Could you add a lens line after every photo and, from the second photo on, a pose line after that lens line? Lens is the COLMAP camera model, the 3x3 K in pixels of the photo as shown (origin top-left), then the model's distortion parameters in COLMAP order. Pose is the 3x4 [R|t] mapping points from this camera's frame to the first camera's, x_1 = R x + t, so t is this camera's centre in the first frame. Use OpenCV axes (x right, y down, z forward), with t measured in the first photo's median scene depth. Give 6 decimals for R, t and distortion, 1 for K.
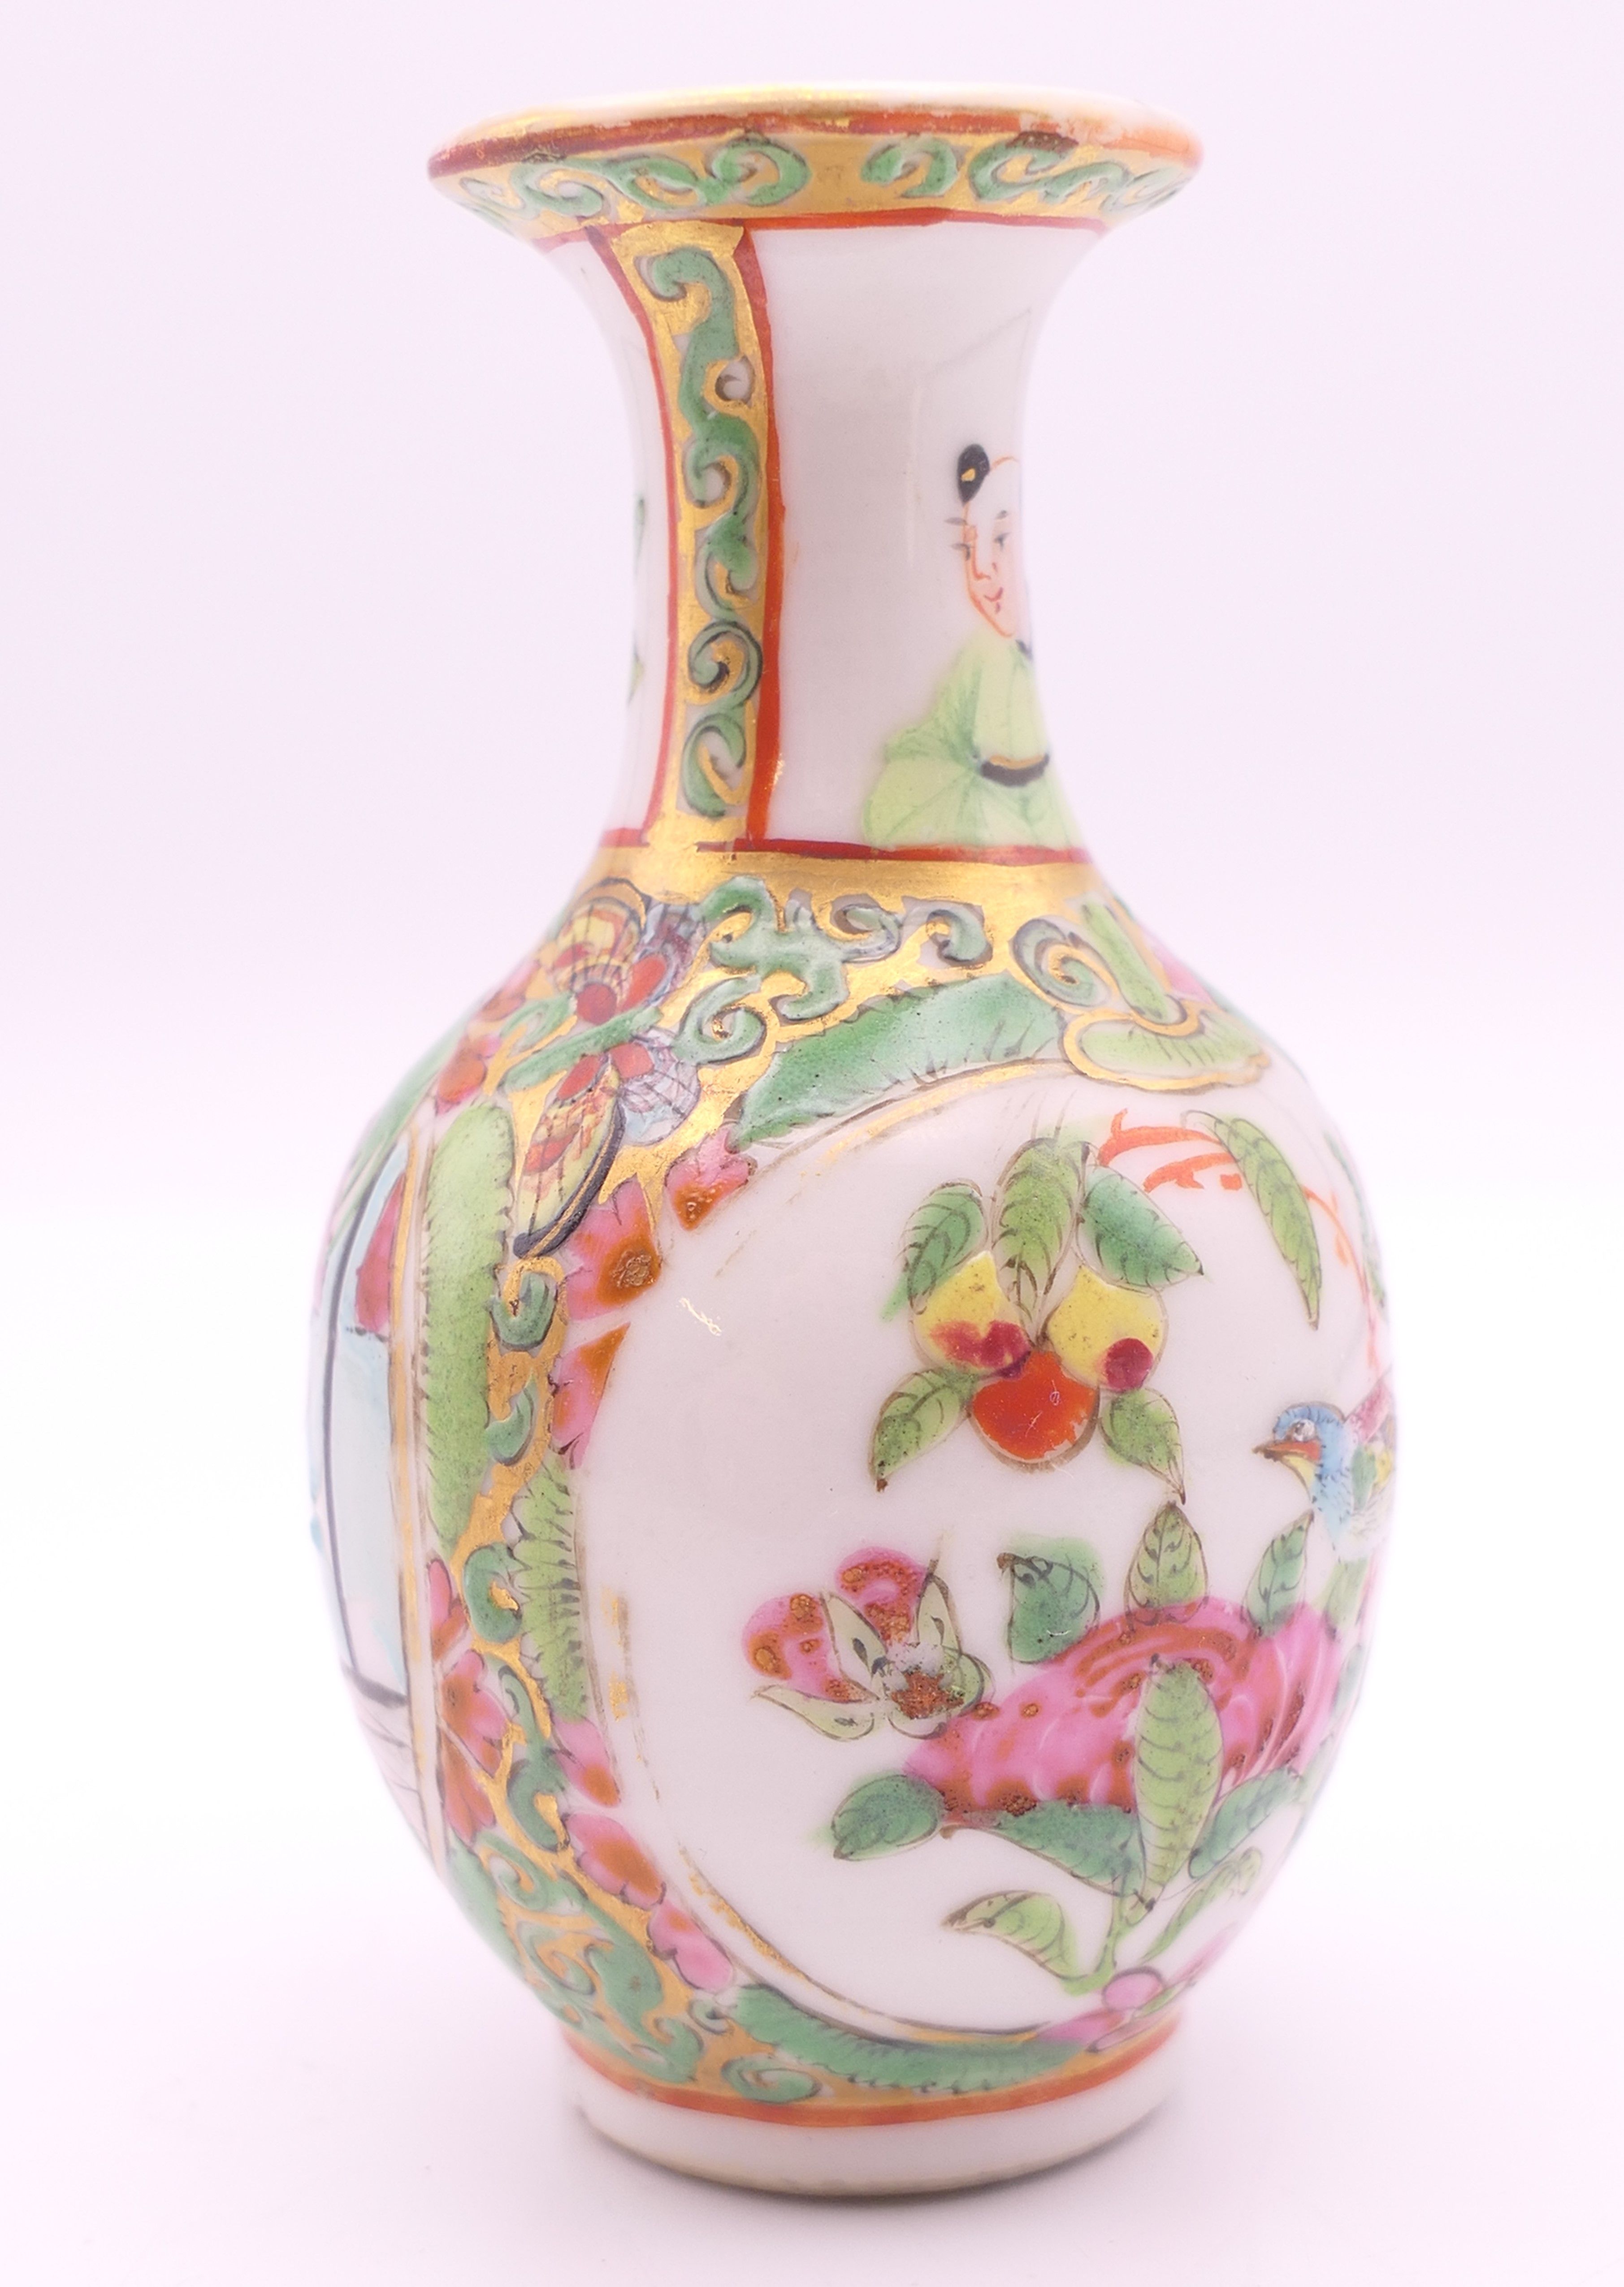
lens RADIAL K [[1941.0, 0, 812.1], [0, 1941.0, 1120.3], [0, 0, 1]] dist [-0.001311, 0.000142]
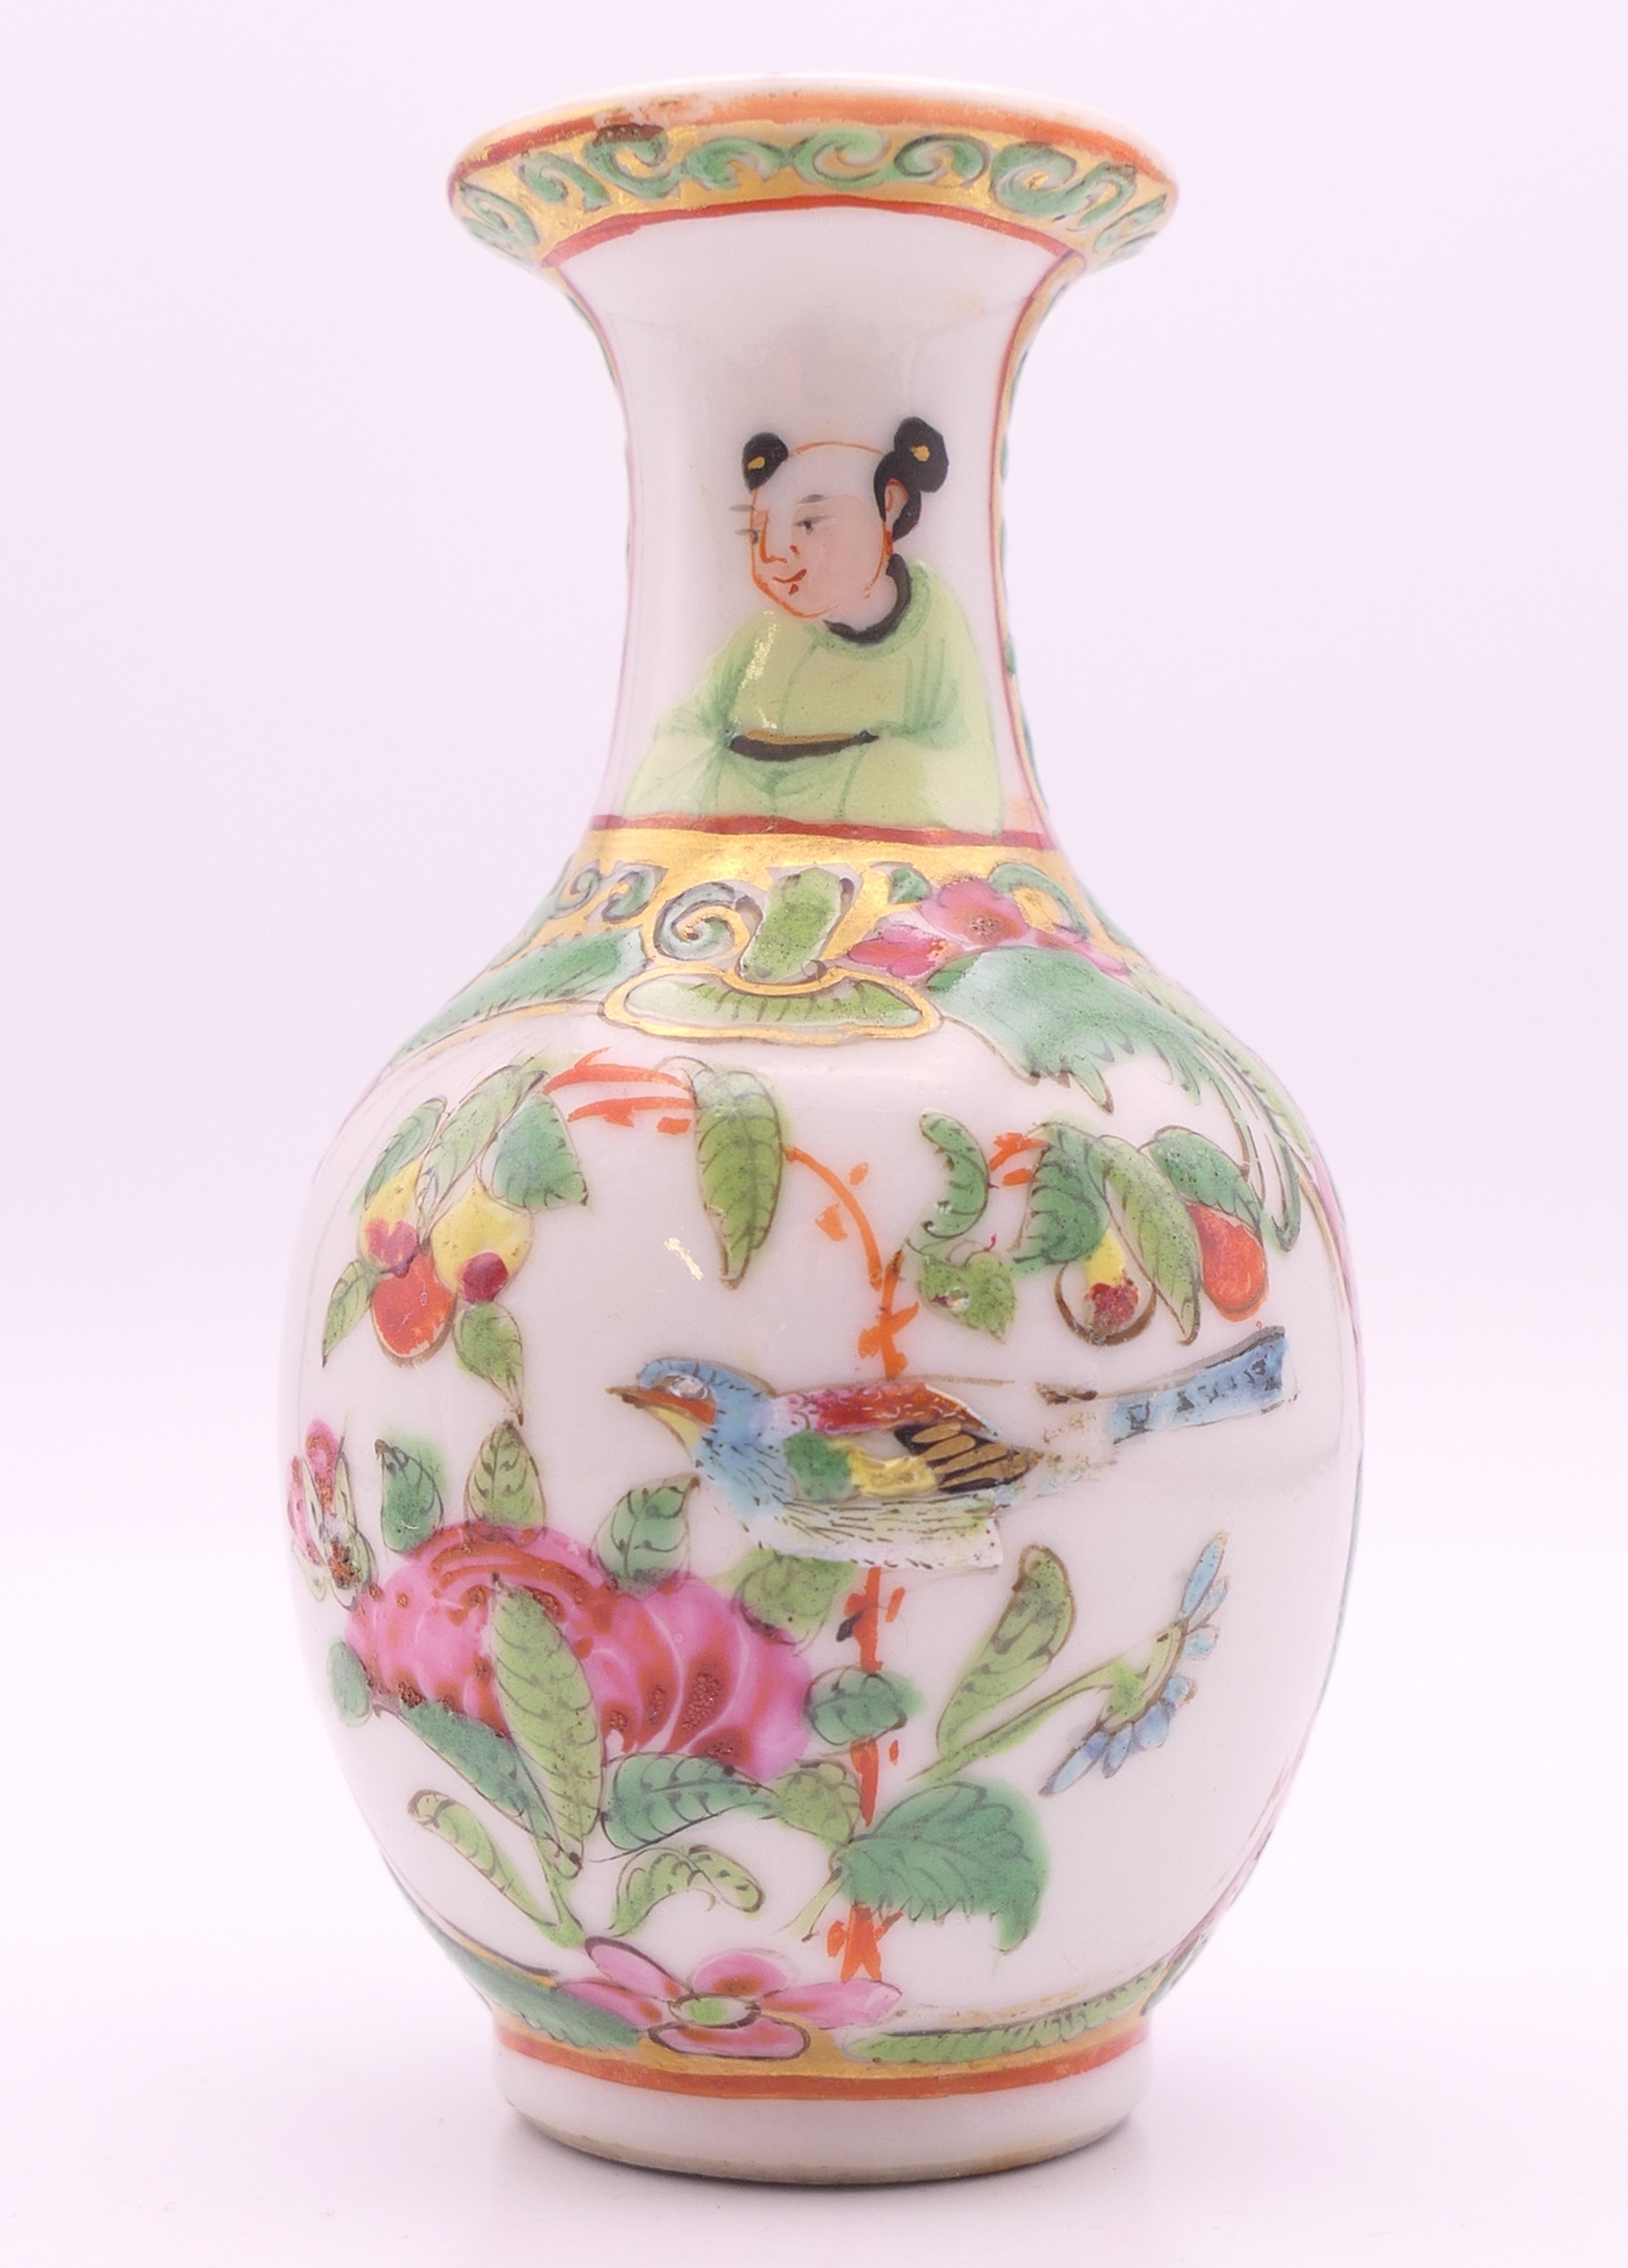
lens RADIAL K [[1955.6, 0, 814.0], [0, 1955.6, 1134.0], [0, 0, 1]] dist [0.003946, -0.006200]
pose [[0.806806, 0.081130, -0.585220, 0.878703], [-0.122409, 0.991988, -0.031237, 0.059823], [0.577997, 0.096838, 0.810273, 0.246907]]
